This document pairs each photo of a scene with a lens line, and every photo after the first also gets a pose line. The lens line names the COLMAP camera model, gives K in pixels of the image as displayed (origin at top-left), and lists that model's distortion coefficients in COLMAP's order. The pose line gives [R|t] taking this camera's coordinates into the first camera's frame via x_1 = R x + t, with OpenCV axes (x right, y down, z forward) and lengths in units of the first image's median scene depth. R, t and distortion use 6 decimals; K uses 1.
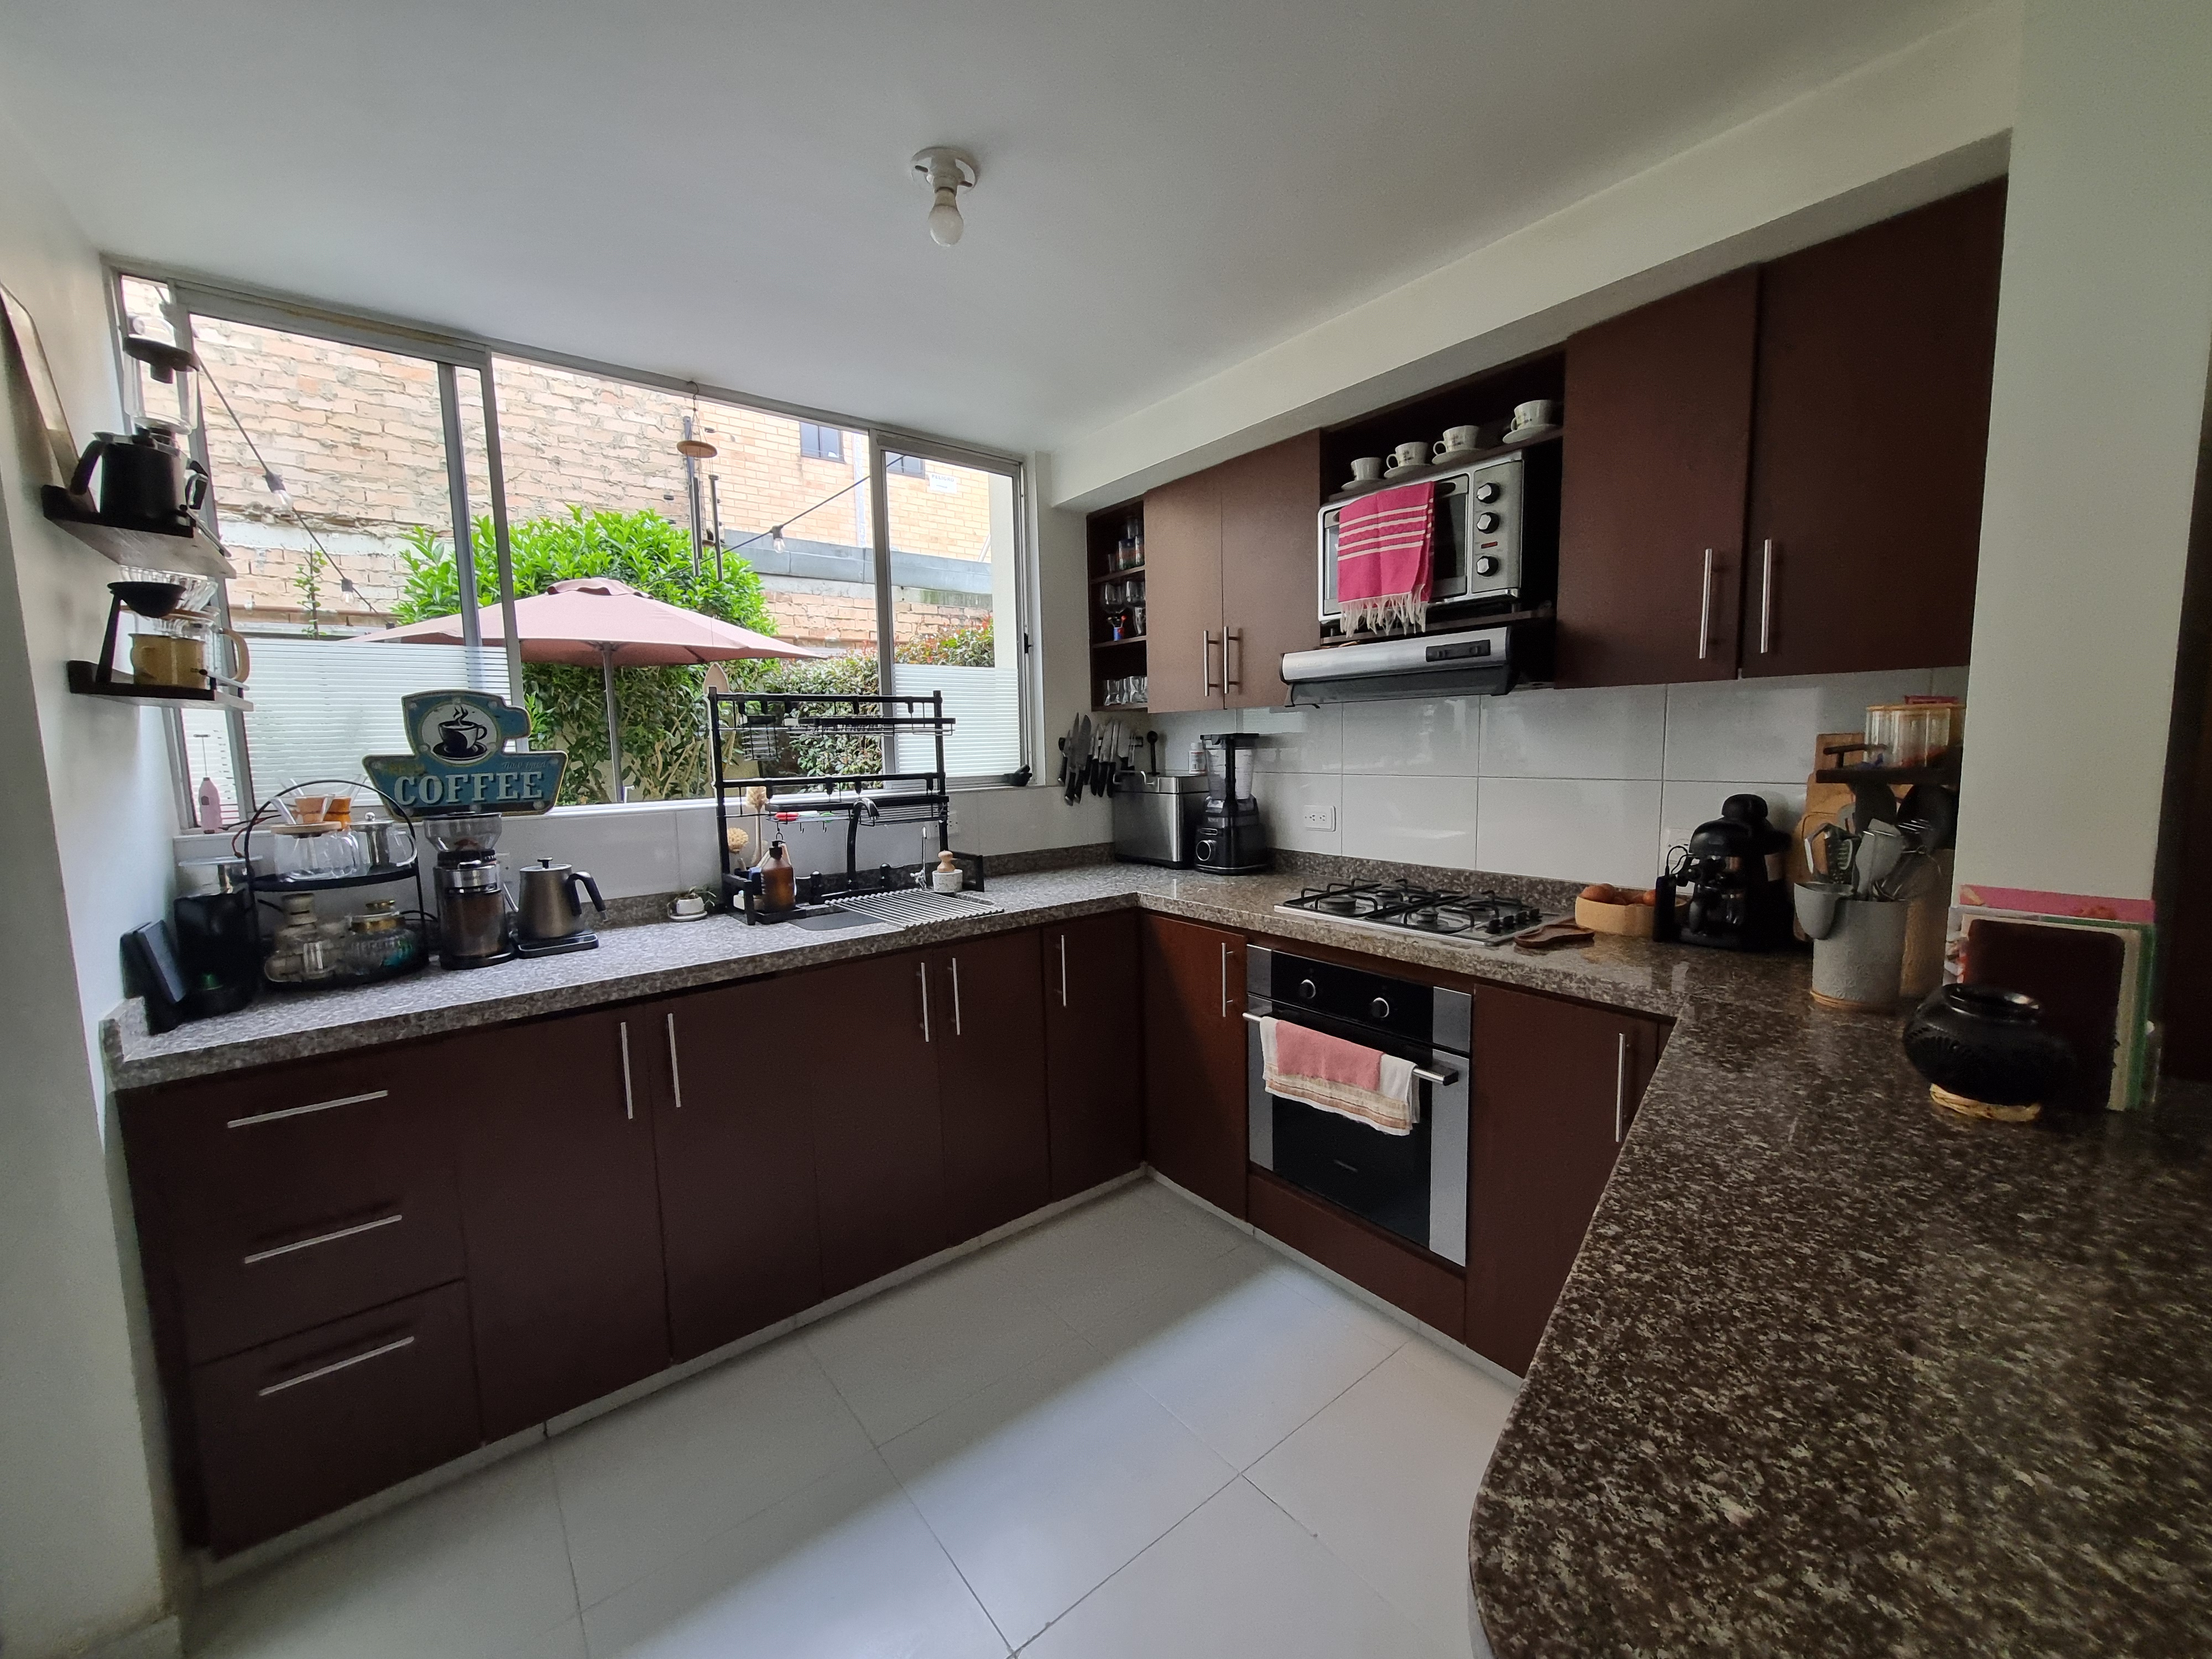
lens RADIAL K [[867.8, 0, 1106.4], [0, 867.8, 827.4], [0, 0, 1]] dist [0.000029, 0.001105]
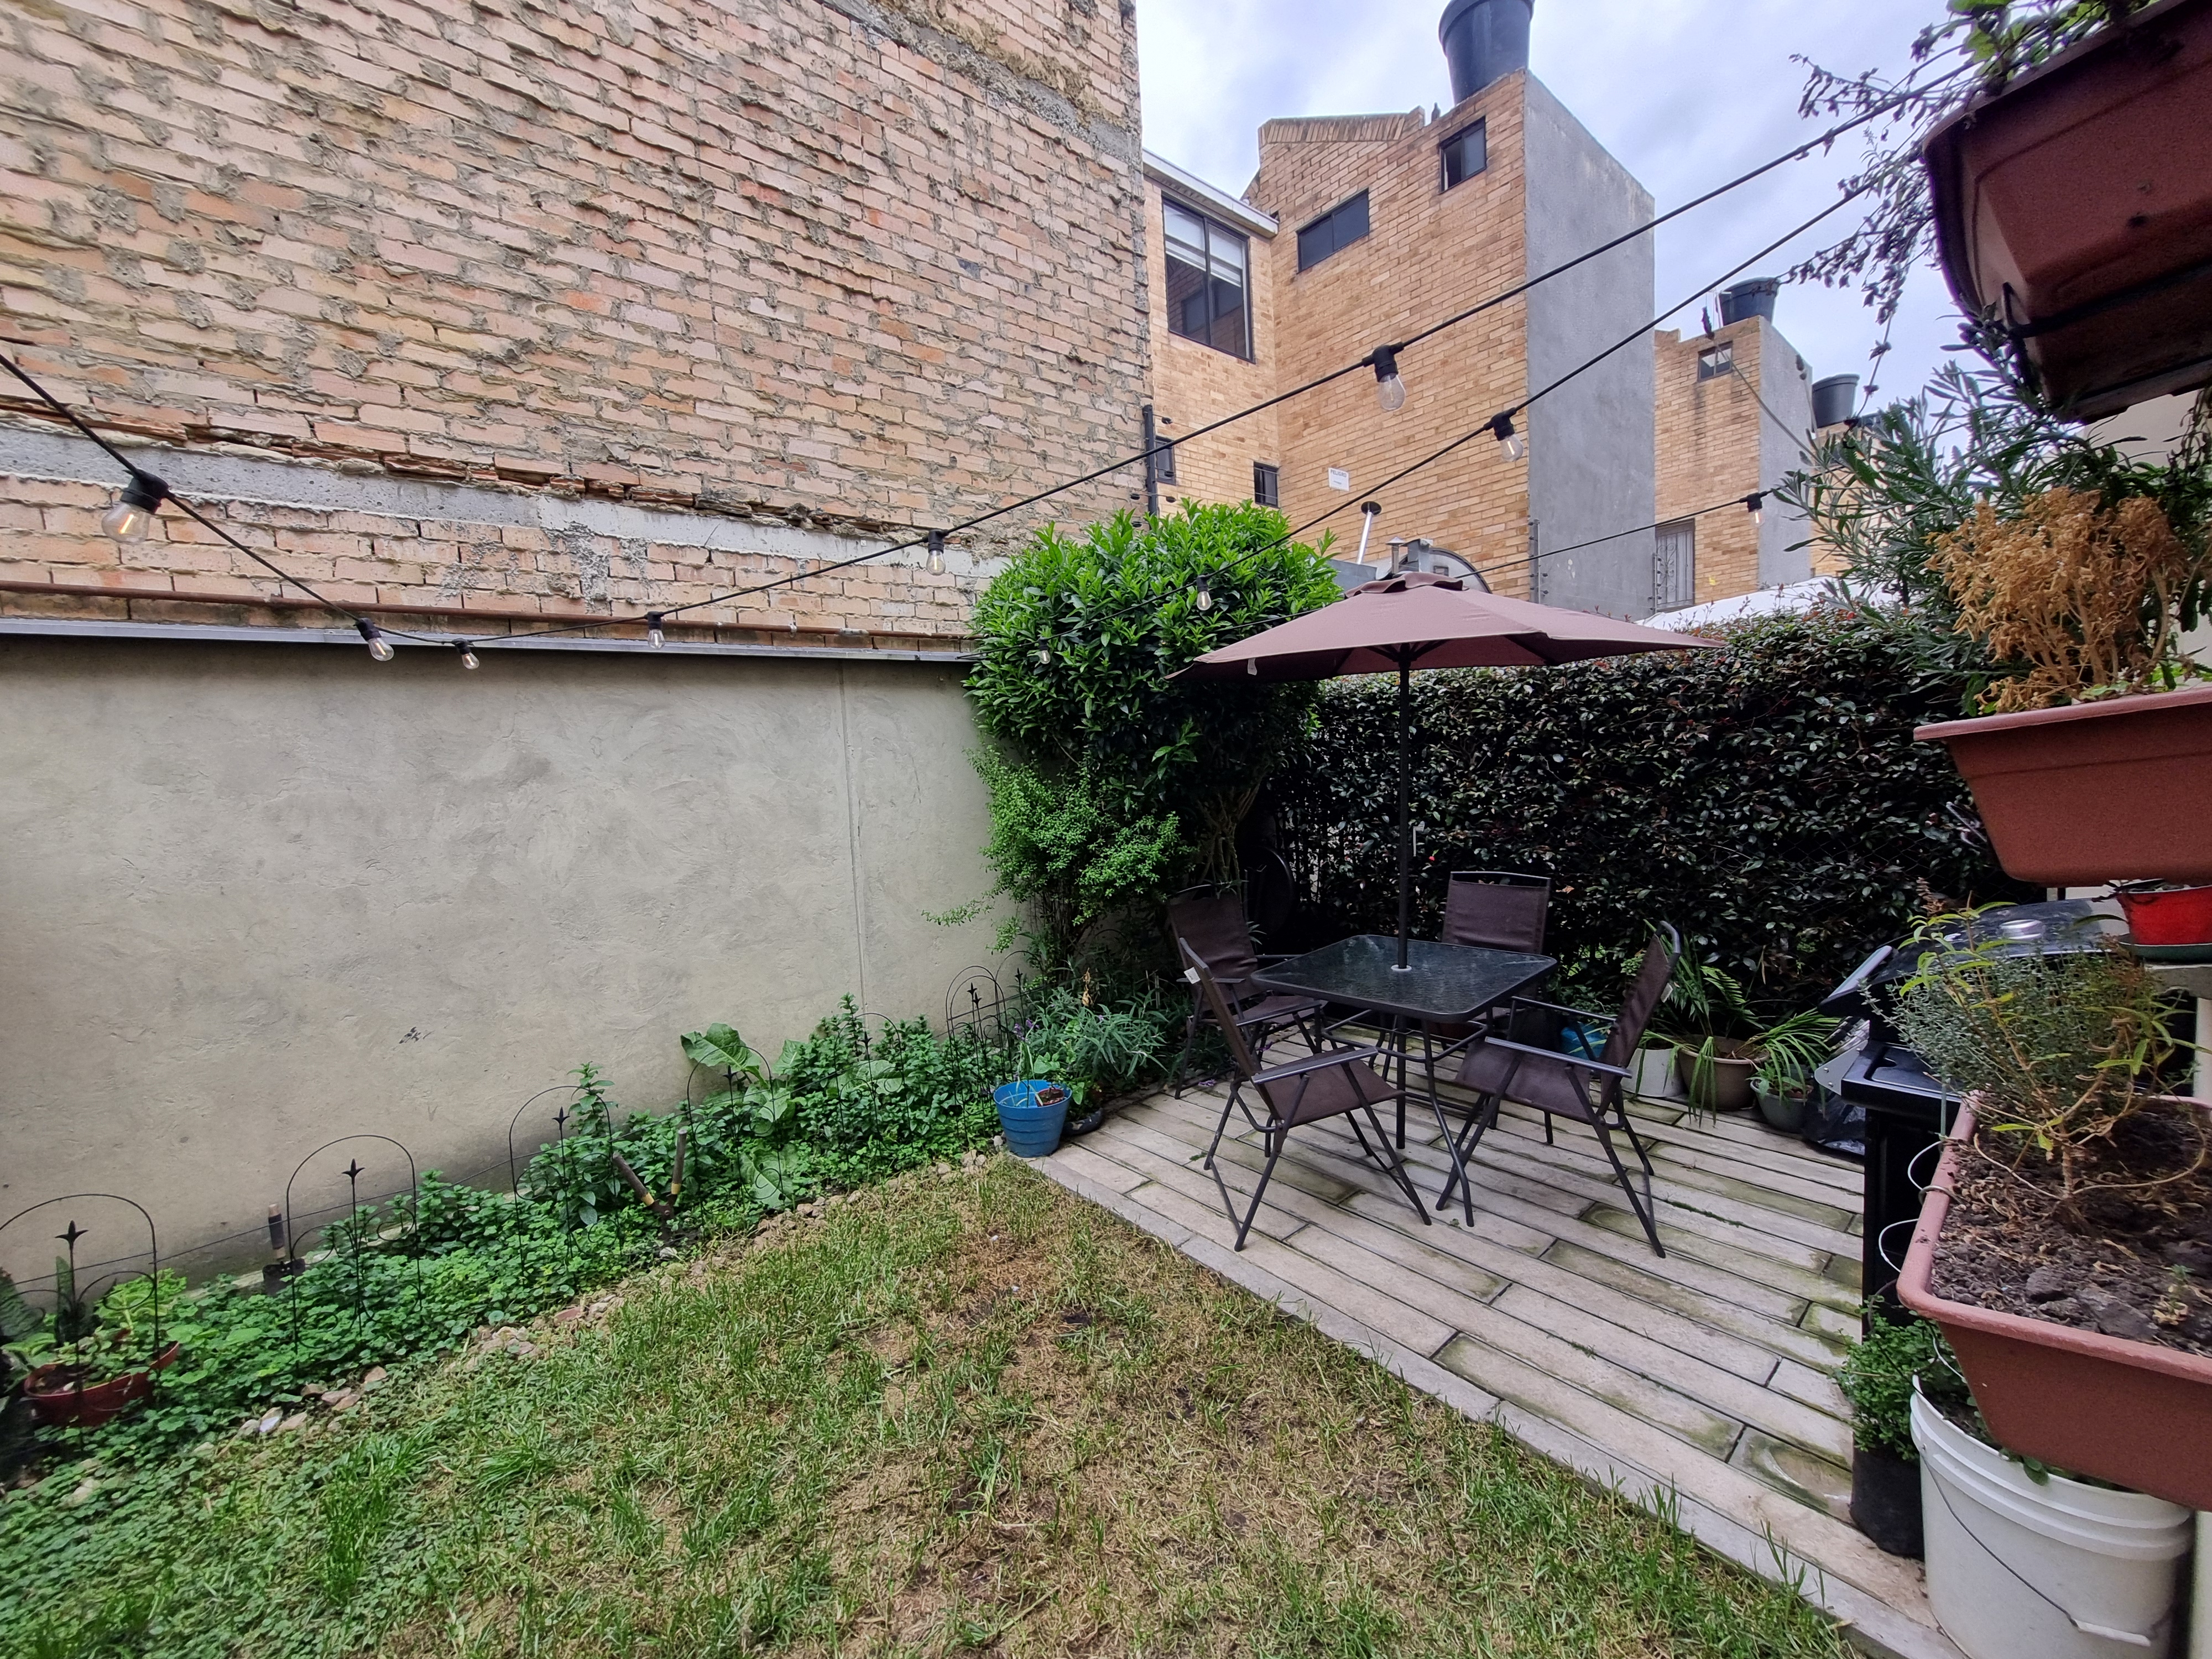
lens RADIAL K [[867.8, 0, 1107.9], [0, 867.8, 829.2], [0, 0, 1]] dist [0.000029, 0.001105]
pose [[0.999188, -0.032261, 0.024128, -0.680742], [0.032733, 0.999275, -0.019447, -0.033495], [-0.023483, 0.020221, 0.999520, 0.156568]]
